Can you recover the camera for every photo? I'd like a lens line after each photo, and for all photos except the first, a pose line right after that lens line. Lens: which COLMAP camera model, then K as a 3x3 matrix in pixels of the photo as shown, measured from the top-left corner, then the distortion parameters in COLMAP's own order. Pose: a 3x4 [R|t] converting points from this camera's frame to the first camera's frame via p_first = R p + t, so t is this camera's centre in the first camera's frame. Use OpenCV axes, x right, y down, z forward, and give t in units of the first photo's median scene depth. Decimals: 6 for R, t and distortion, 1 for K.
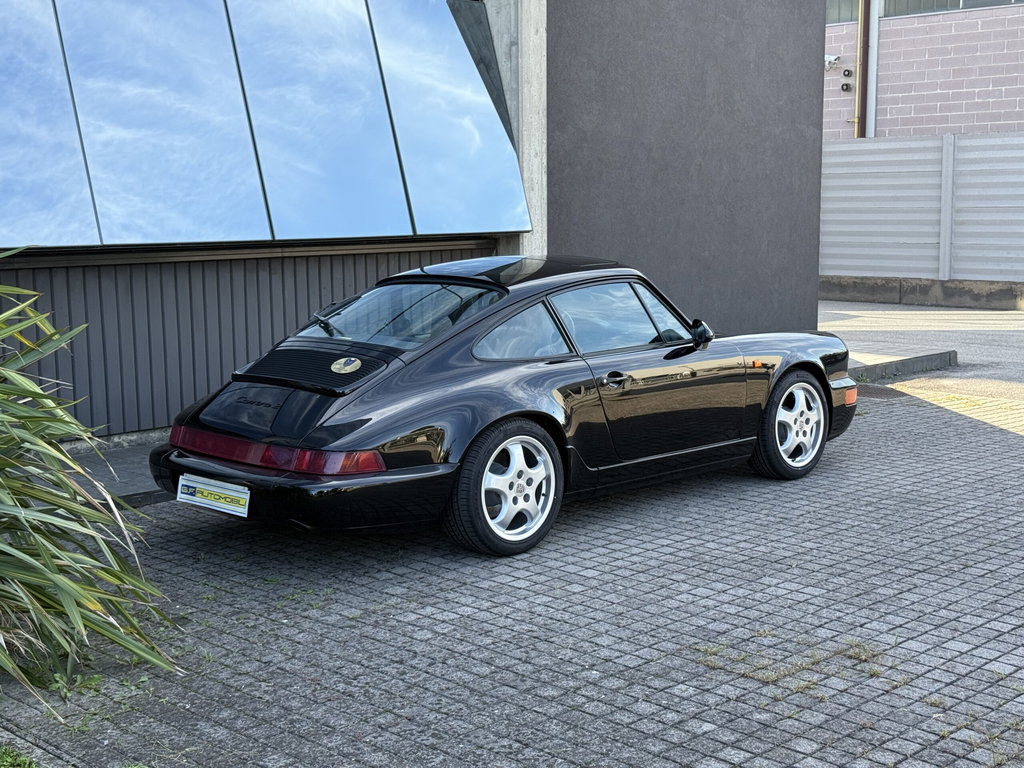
lens RADIAL K [[1428.1, 0, 515.8], [0, 1428.1, 378.1], [0, 0, 1]] dist [0.133312, -0.075761]
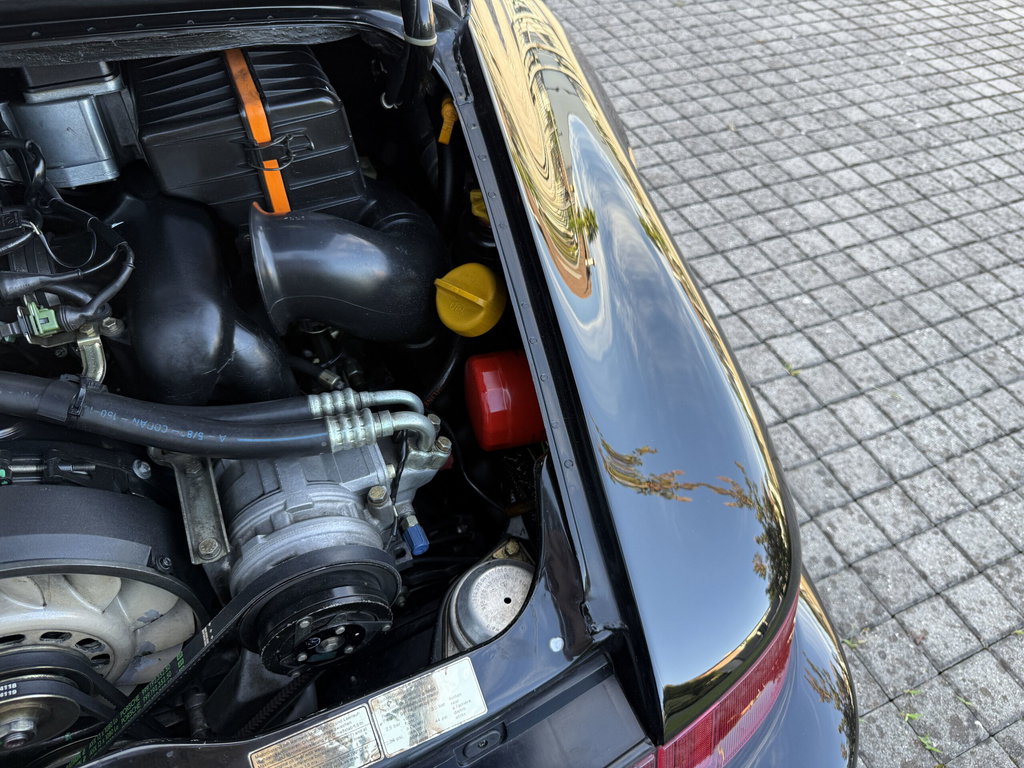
lens RADIAL K [[746.3, 0, 512.0], [0, 746.3, 384.0], [0, 0, 1]] dist [-0.012277, -0.007549]
pose [[0.360258, -0.663707, 0.655521, -0.172040], [0.074734, 0.720981, 0.688913, -0.042450], [-0.929854, -0.199197, 0.309340, 0.907424]]
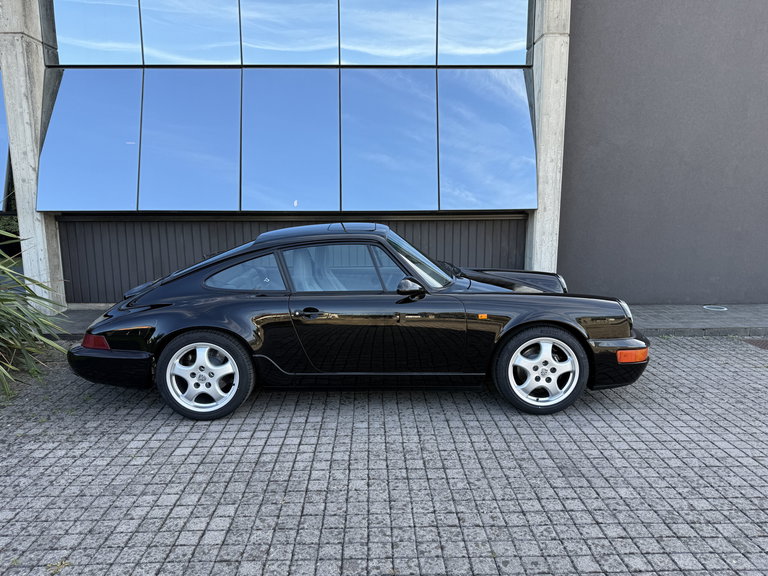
lens RADIAL K [[538.5, 0, 384.0], [0, 538.5, 288.0], [0, 0, 1]] dist [0.042070, -0.059041]
pose [[0.714174, 0.121336, -0.689371, 0.495842], [-0.092532, 0.992583, 0.078844, -0.074120], [0.693825, 0.007481, 0.720105, 0.705135]]
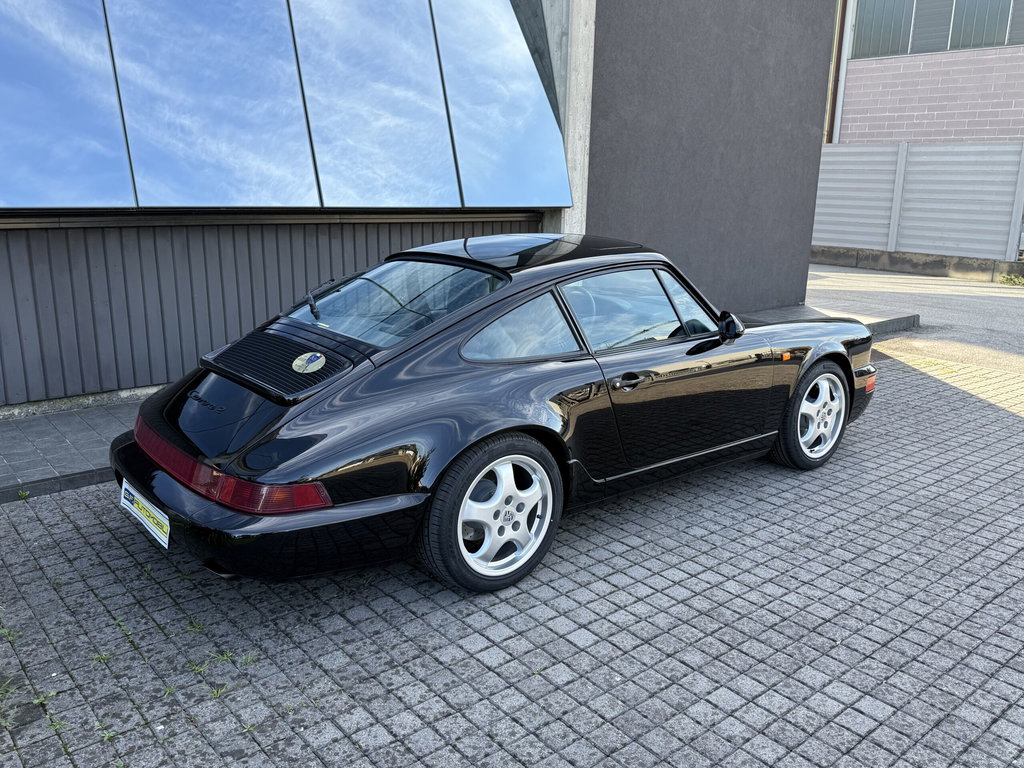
lens RADIAL K [[831.0, 0, 512.0], [0, 831.0, 384.0], [0, 0, 1]] dist [0.141547, -0.289983]
pose [[0.995233, 0.050123, -0.083665, 0.041536], [-0.040651, 0.992954, 0.111307, -0.054439], [0.088655, -0.107375, 0.990258, 0.502567]]
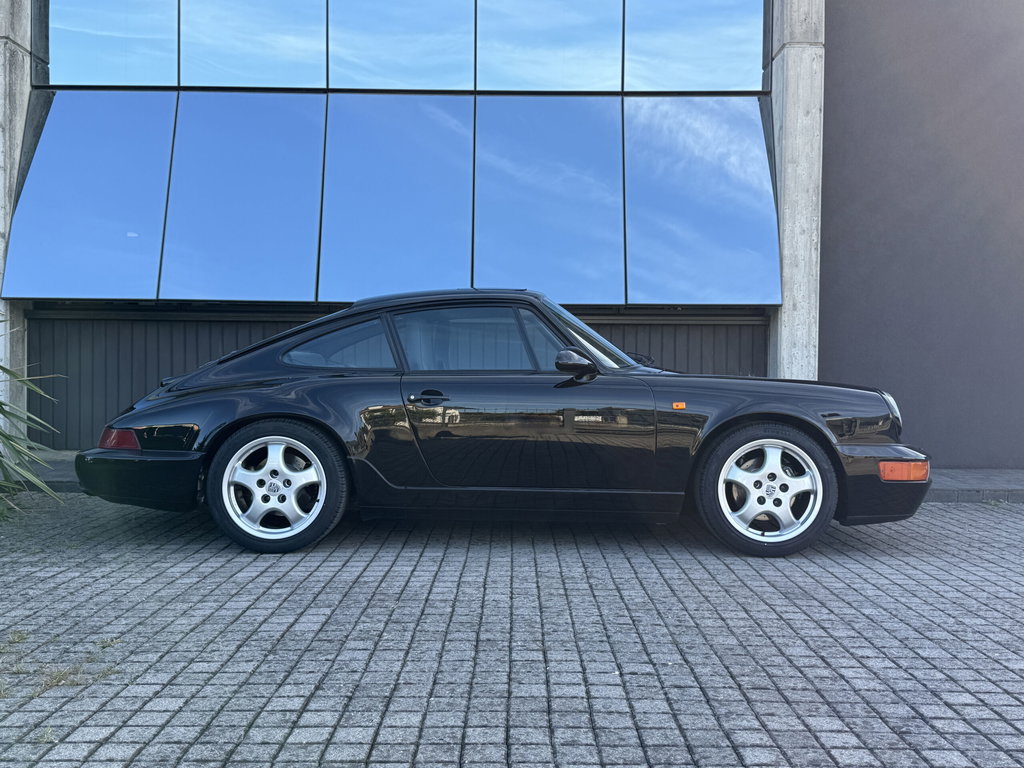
lens RADIAL K [[1007.3, 0, 516.7], [0, 1007.3, 381.3], [0, 0, 1]] dist [0.138983, -0.288100]
pose [[0.696295, 0.025221, -0.717312, 0.625213], [-0.107174, 0.991832, -0.069160, 0.032194], [0.709709, 0.125033, 0.693311, 0.590922]]
